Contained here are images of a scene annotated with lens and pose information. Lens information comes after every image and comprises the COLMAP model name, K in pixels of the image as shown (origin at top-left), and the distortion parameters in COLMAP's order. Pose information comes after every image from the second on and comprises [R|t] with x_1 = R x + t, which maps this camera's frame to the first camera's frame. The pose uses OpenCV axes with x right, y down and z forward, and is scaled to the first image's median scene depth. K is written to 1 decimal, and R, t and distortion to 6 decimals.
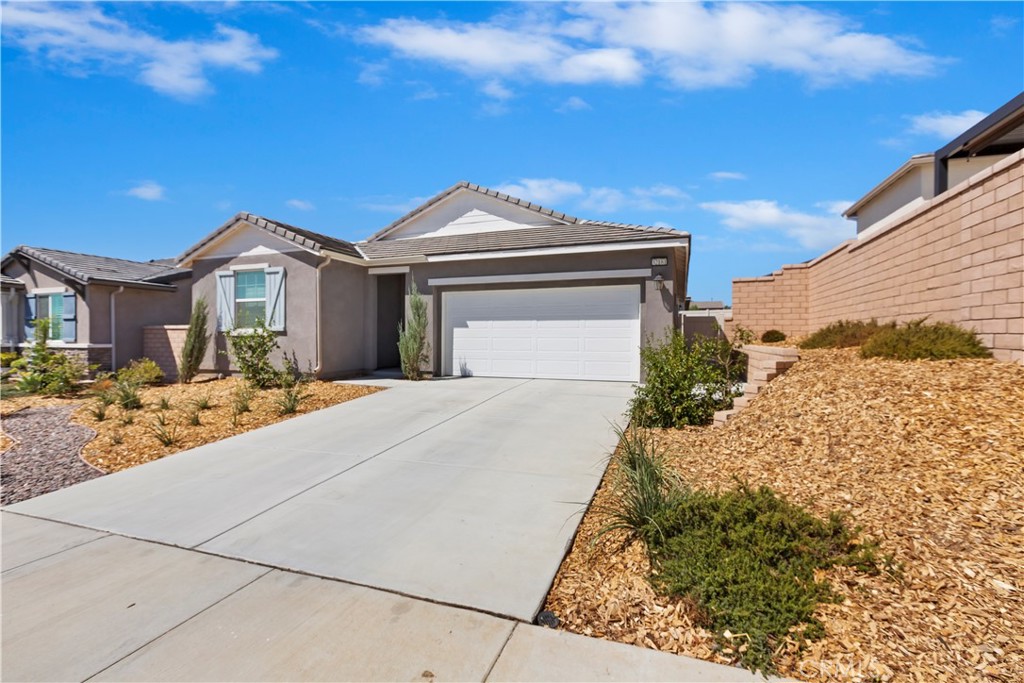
lens RADIAL K [[454.1, 0, 514.8], [0, 454.1, 340.6], [0, 0, 1]] dist [0.000483, 0.000040]
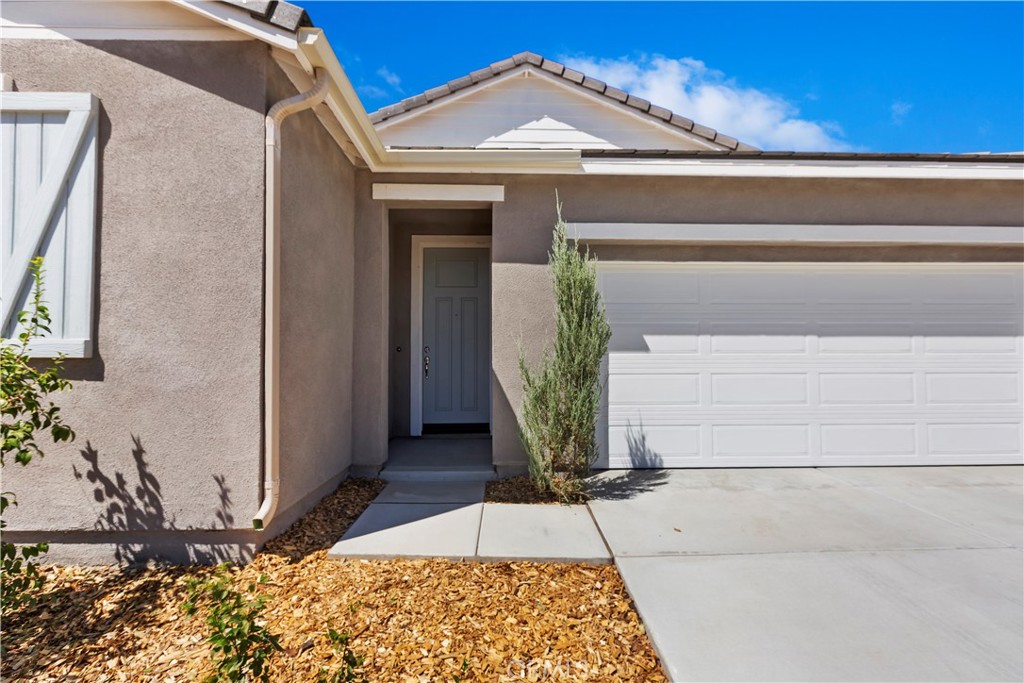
lens RADIAL K [[455.3, 0, 507.7], [0, 455.3, 349.7], [0, 0, 1]] dist [-0.000630, -0.000222]
pose [[0.930143, 0.009653, 0.367071, -0.391896], [0.002268, 0.999484, -0.032030, -0.017864], [-0.367191, 0.030625, 0.929641, 0.698232]]
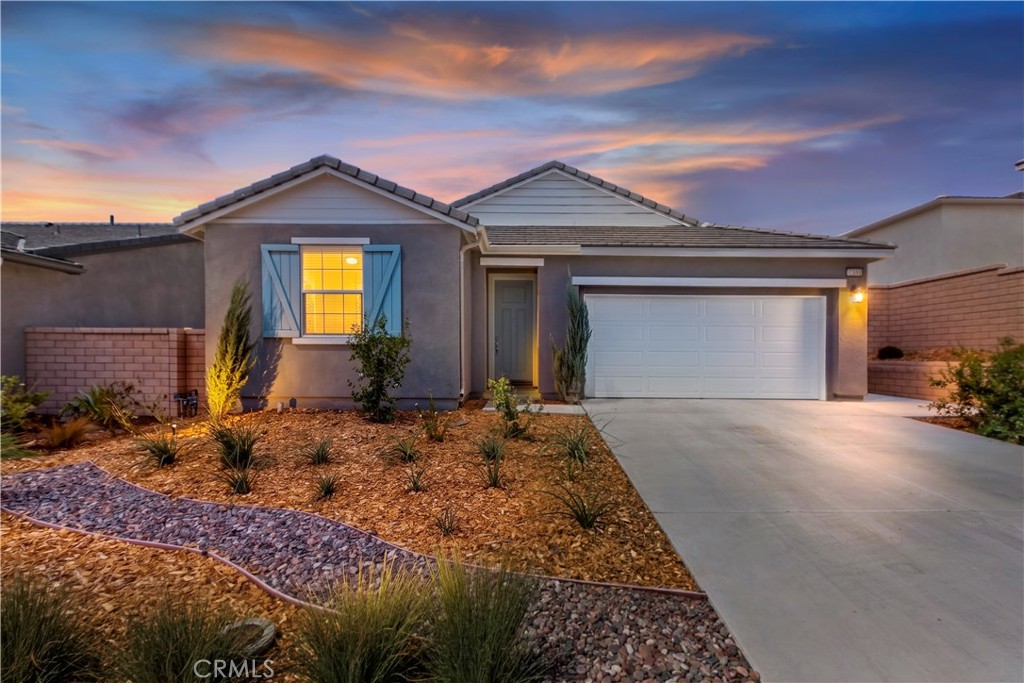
lens RADIAL K [[484.0, 0, 512.0], [0, 484.0, 341.5], [0, 0, 1]] dist [-0.001283, -0.000265]
pose [[0.944183, 0.019320, 0.328855, -0.590349], [-0.007582, 0.999289, -0.036940, 0.009247], [-0.329334, 0.032384, 0.943658, 0.261291]]
